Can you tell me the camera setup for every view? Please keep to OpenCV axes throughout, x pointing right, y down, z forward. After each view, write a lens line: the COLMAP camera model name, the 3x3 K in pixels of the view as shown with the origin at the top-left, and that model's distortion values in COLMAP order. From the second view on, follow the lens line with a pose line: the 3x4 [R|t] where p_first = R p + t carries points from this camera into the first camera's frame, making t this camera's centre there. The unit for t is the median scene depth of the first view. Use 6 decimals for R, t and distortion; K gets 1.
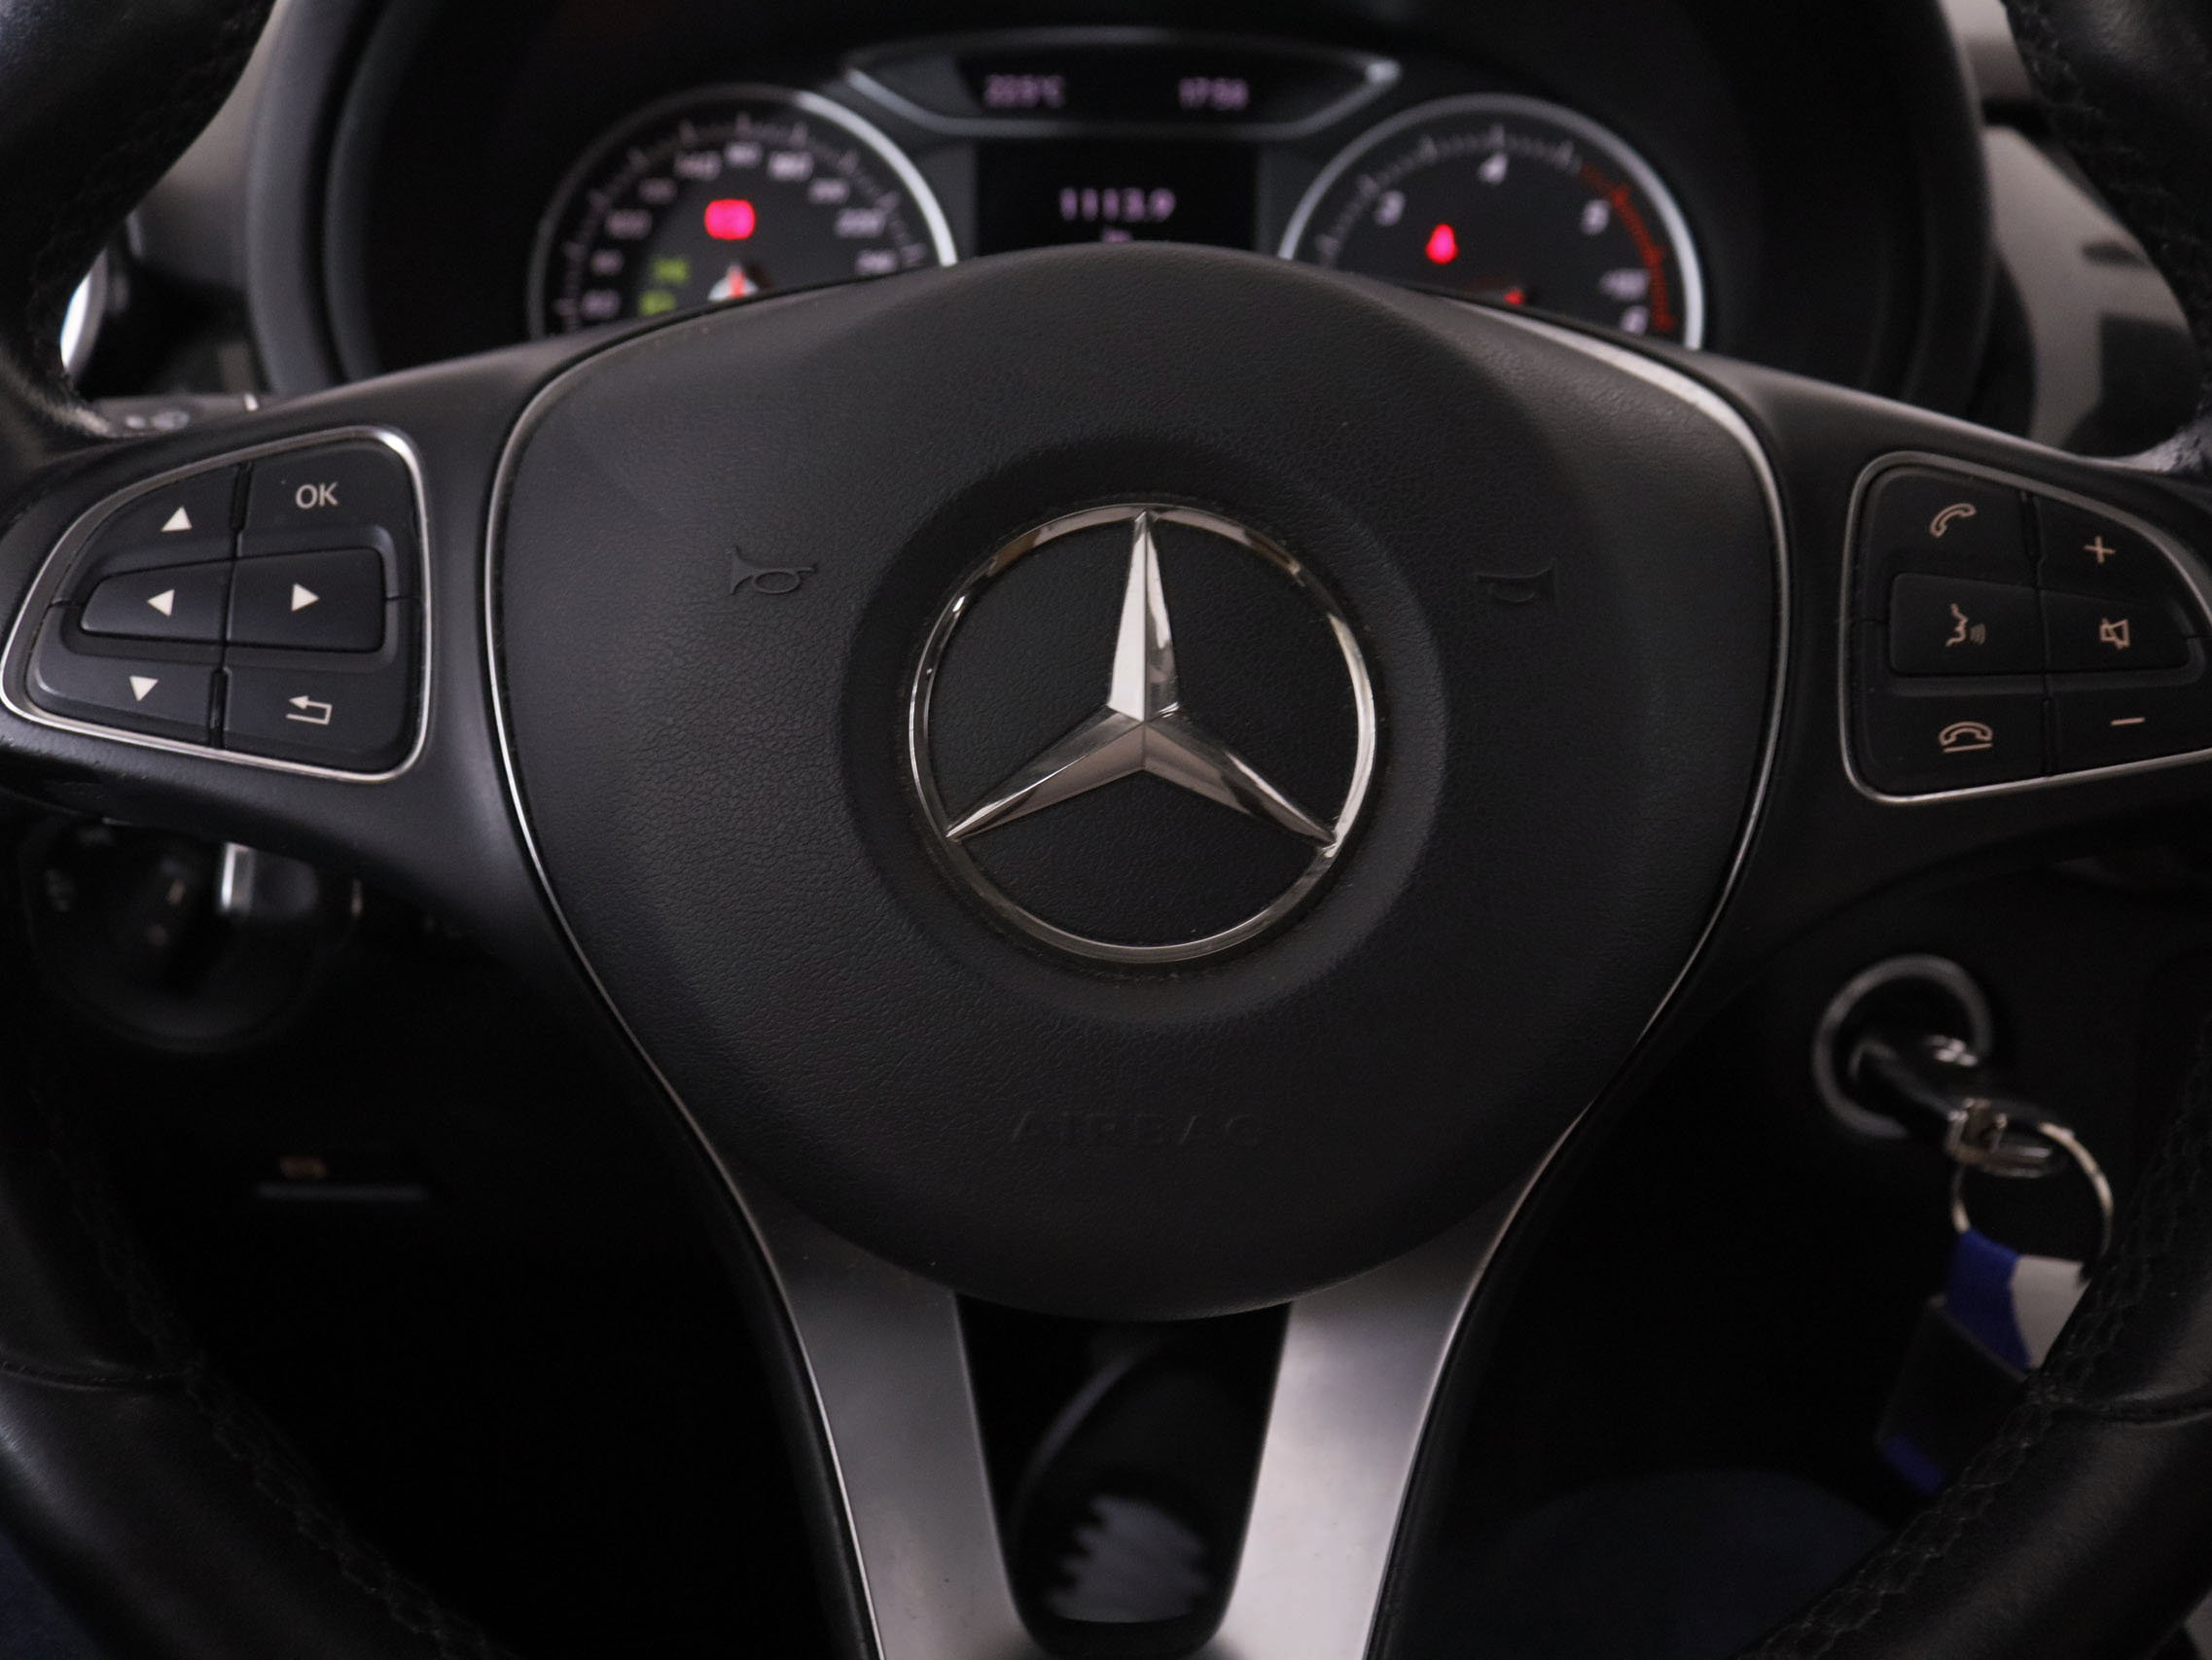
lens RADIAL K [[2073.4, 0, 1113.5], [0, 2073.4, 808.5], [0, 0, 1]] dist [-0.190785, 0.192005]
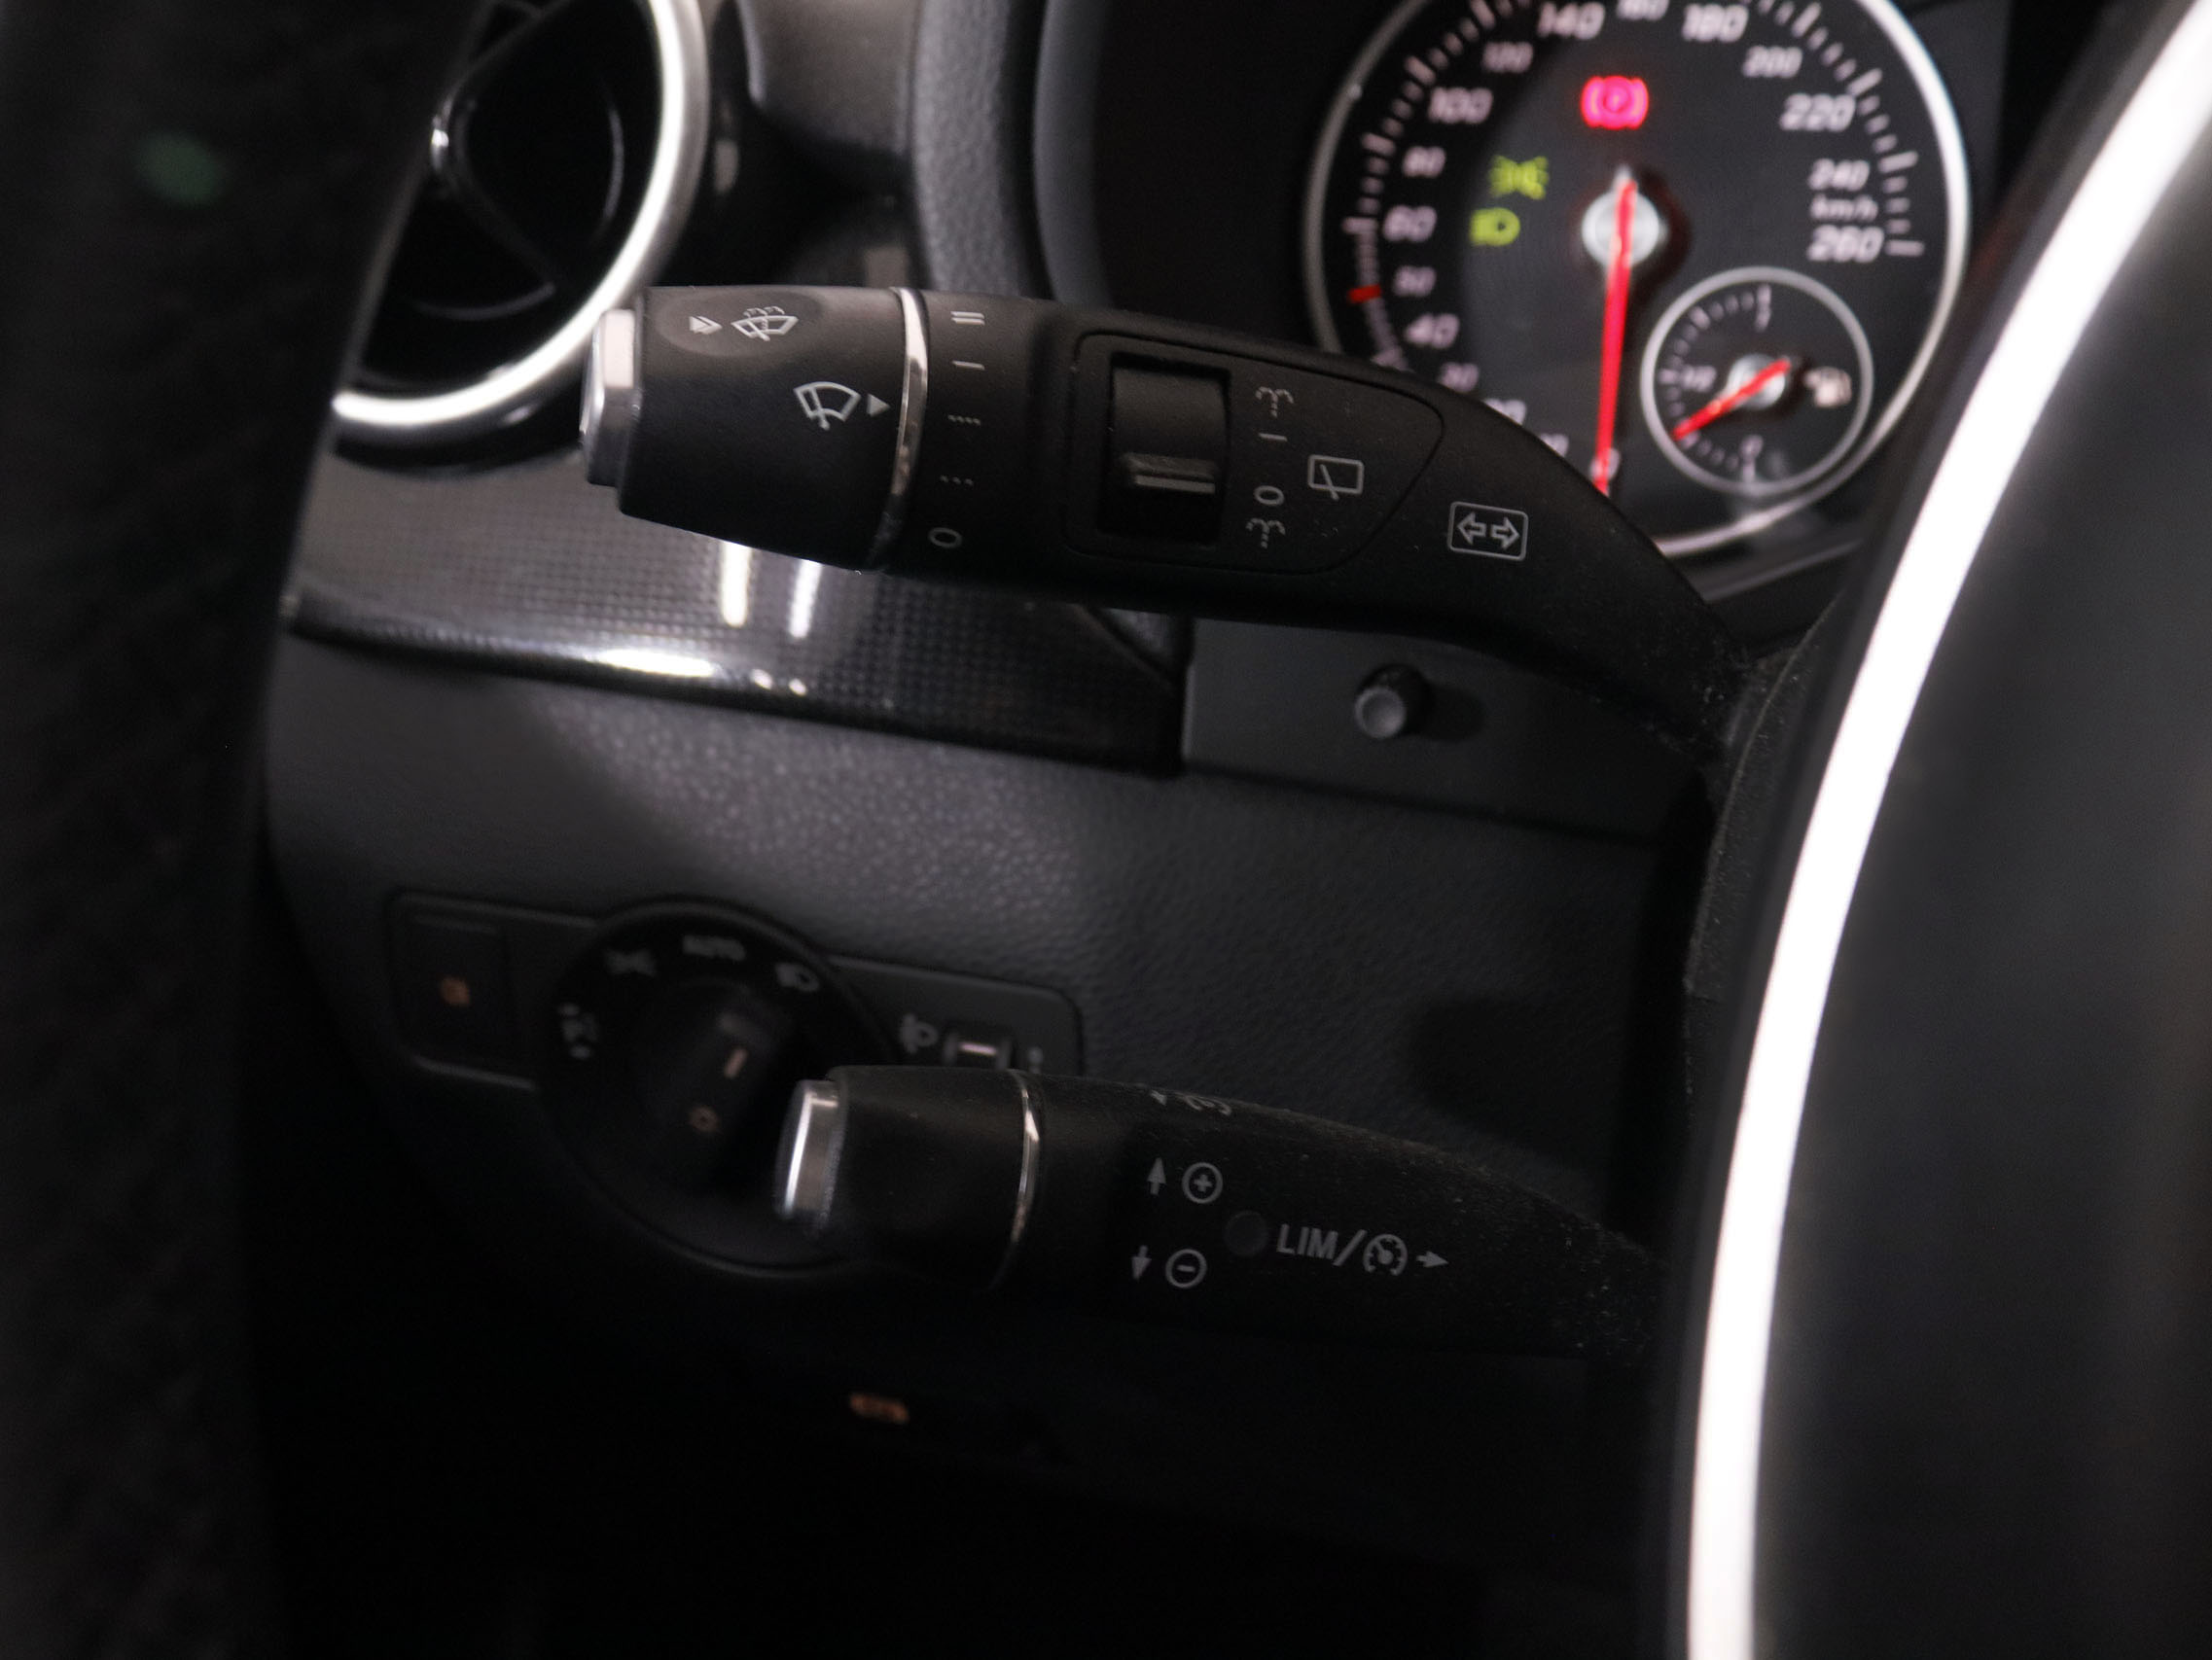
lens RADIAL K [[2073.4, 0, 1113.5], [0, 2073.4, 808.5], [0, 0, 1]] dist [-0.190785, 0.192005]
pose [[0.956044, 0.083062, -0.281211, -0.141947], [-0.086451, 0.996256, 0.000356, -0.047231], [0.280188, 0.023970, 0.959646, 0.331244]]
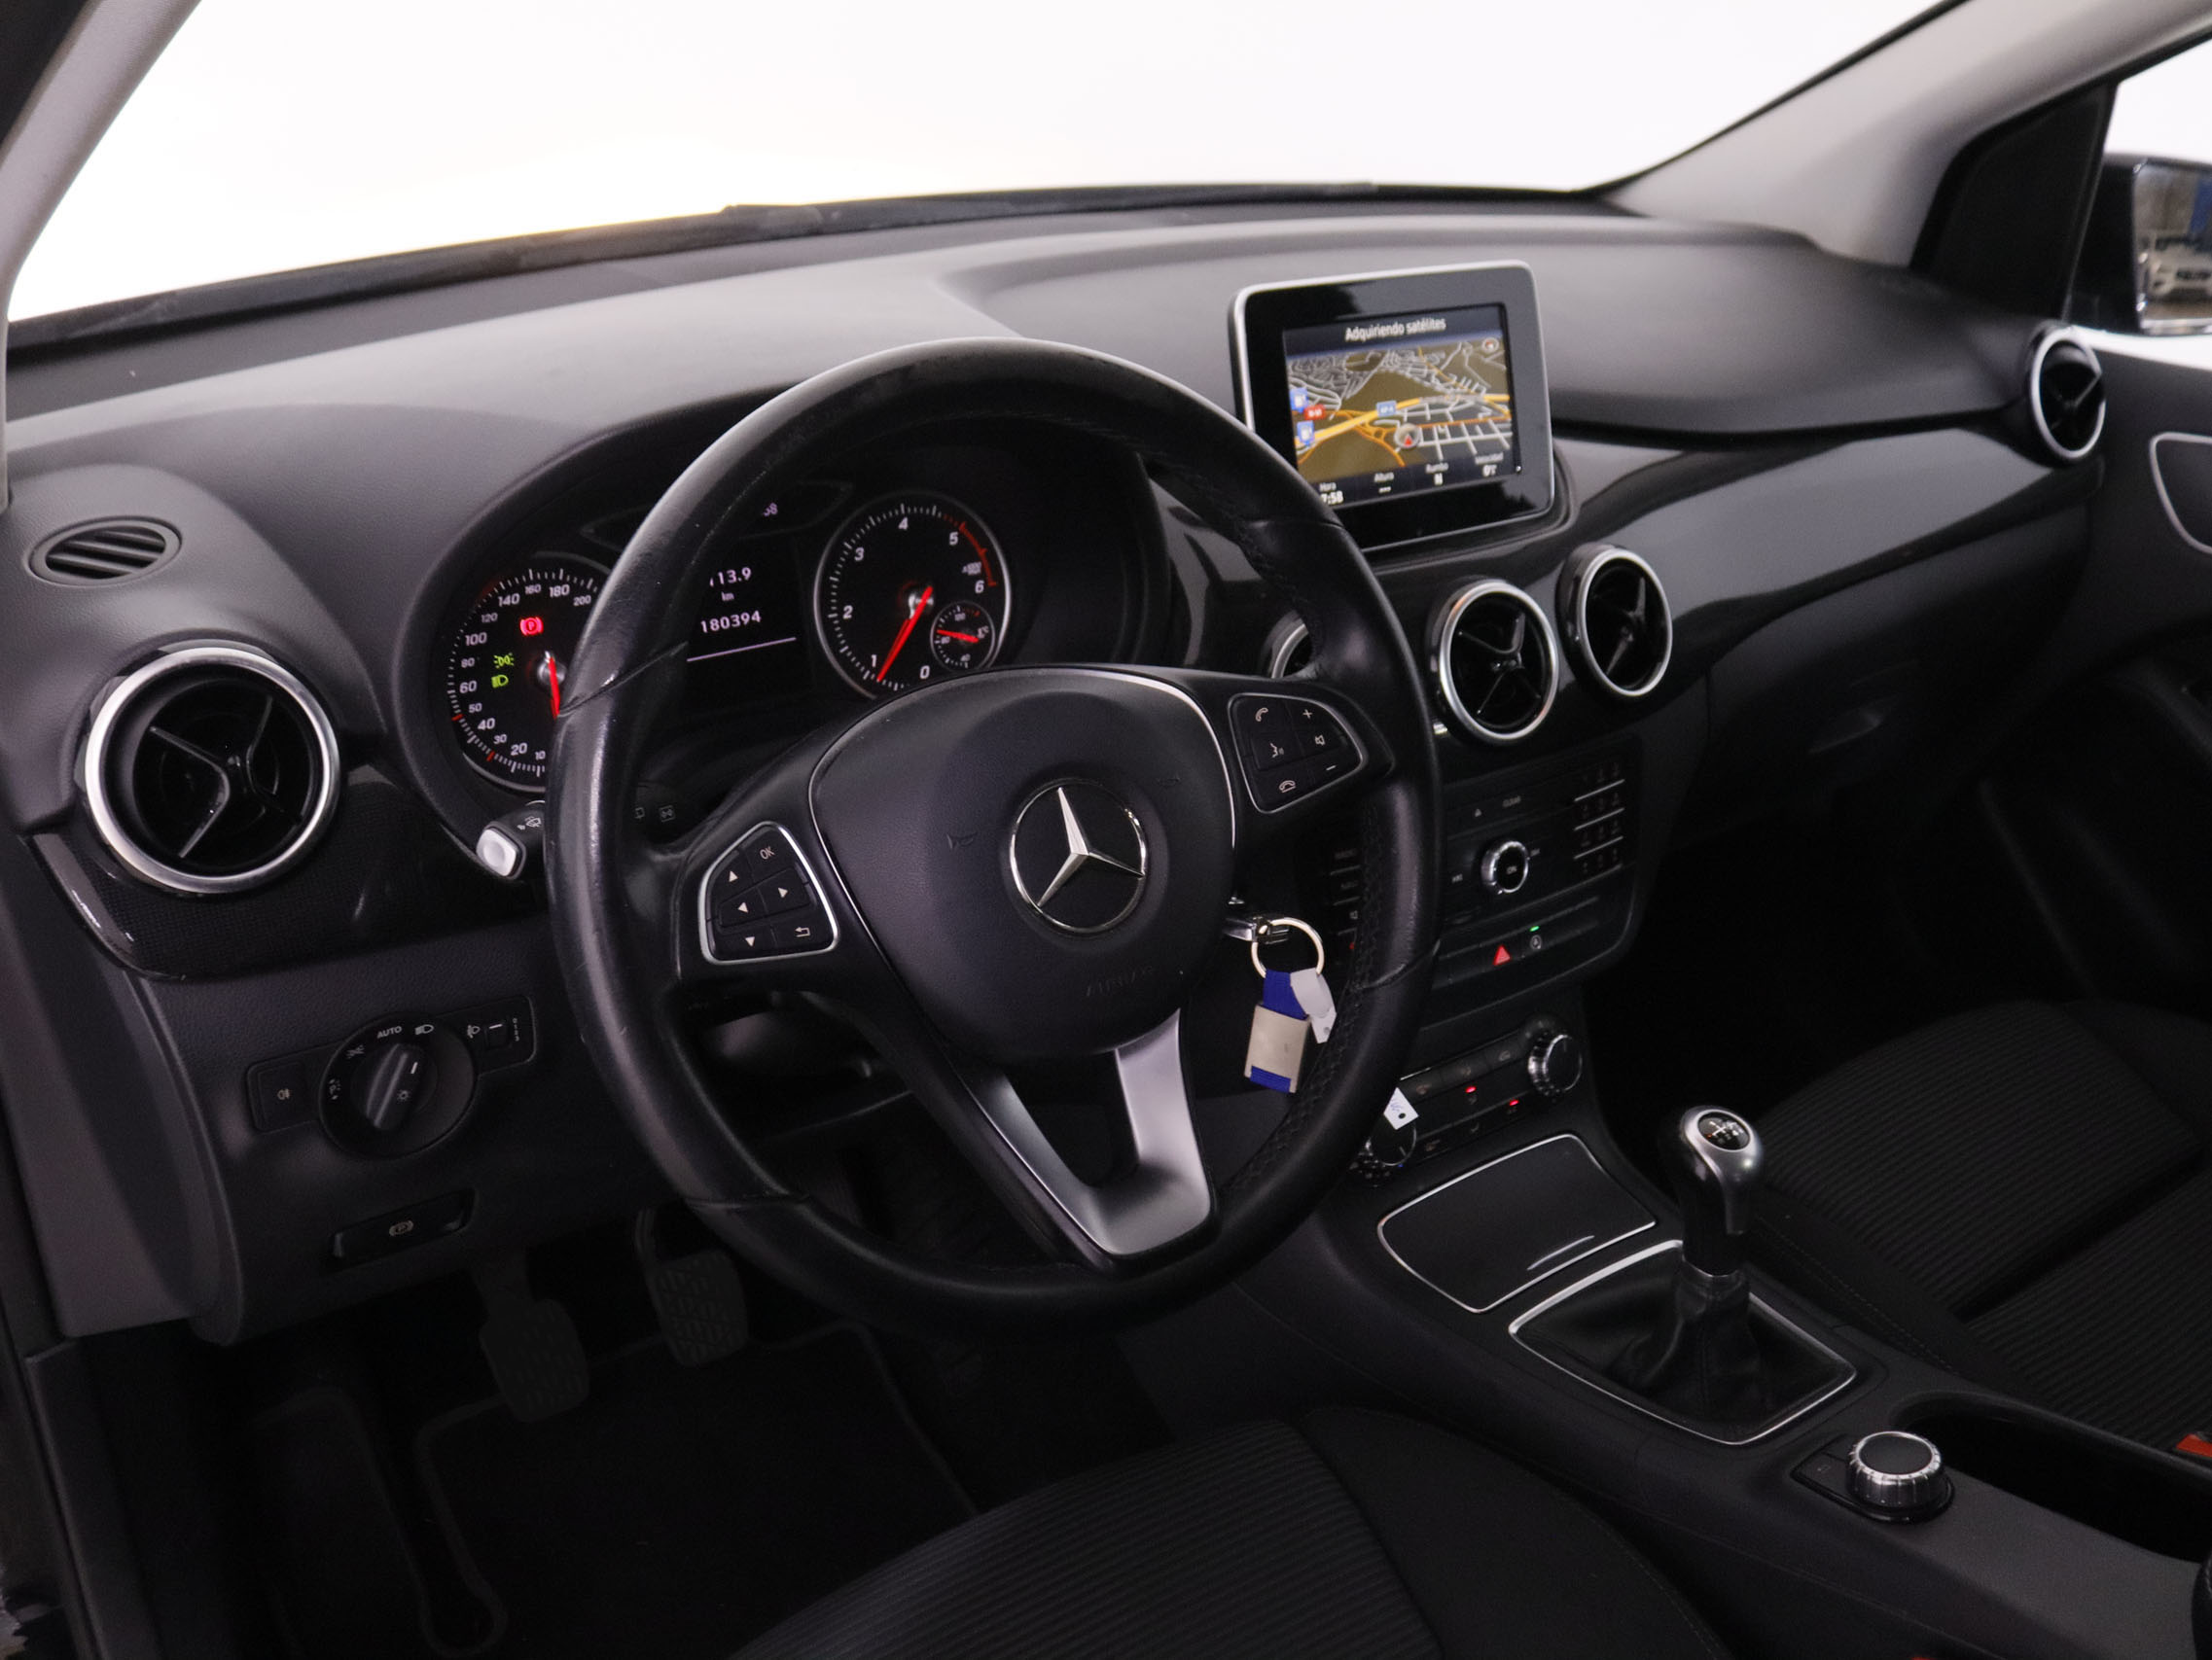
lens RADIAL K [[1959.8, 0, 1109.0], [0, 1959.8, 810.7], [0, 0, 1]] dist [-0.171083, 0.153603]
pose [[0.837452, -0.233784, 0.493983, -0.639740], [0.226638, 0.971060, 0.075346, -0.146200], [-0.497302, 0.048857, 0.866201, -0.709571]]
